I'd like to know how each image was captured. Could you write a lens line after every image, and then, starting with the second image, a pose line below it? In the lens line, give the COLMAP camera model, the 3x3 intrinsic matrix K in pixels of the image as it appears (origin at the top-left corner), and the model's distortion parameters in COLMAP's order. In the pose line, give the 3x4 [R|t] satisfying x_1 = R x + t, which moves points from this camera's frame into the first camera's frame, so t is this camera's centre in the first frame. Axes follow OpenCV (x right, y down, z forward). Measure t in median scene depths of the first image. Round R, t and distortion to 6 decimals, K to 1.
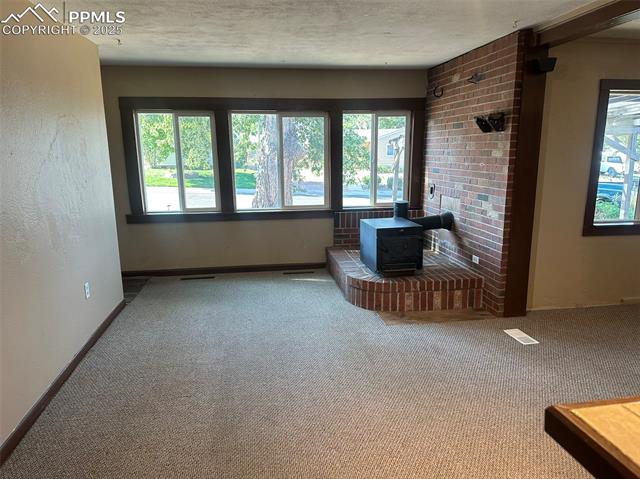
lens RADIAL K [[444.8, 0, 320.0], [0, 444.8, 239.5], [0, 0, 1]] dist [0.140883, -0.191376]
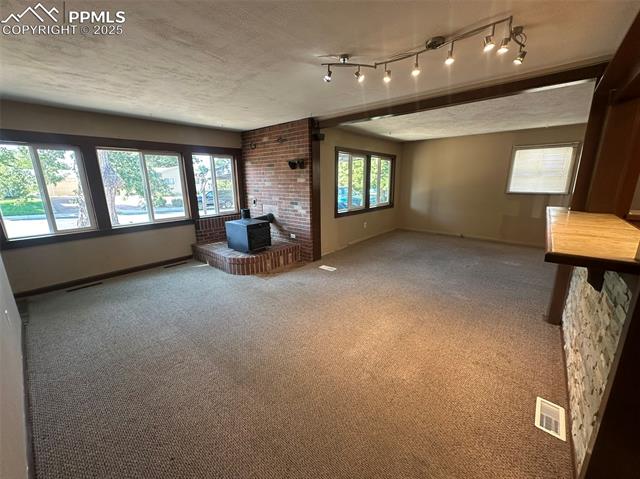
lens RADIAL K [[253.4, 0, 320.0], [0, 253.4, 239.5], [0, 0, 1]] dist [0.001236, 0.000102]
pose [[0.762116, -0.151977, 0.629351, -0.254476], [0.134078, 0.988034, 0.076230, -0.008012], [-0.633406, 0.026286, 0.773373, 0.100104]]
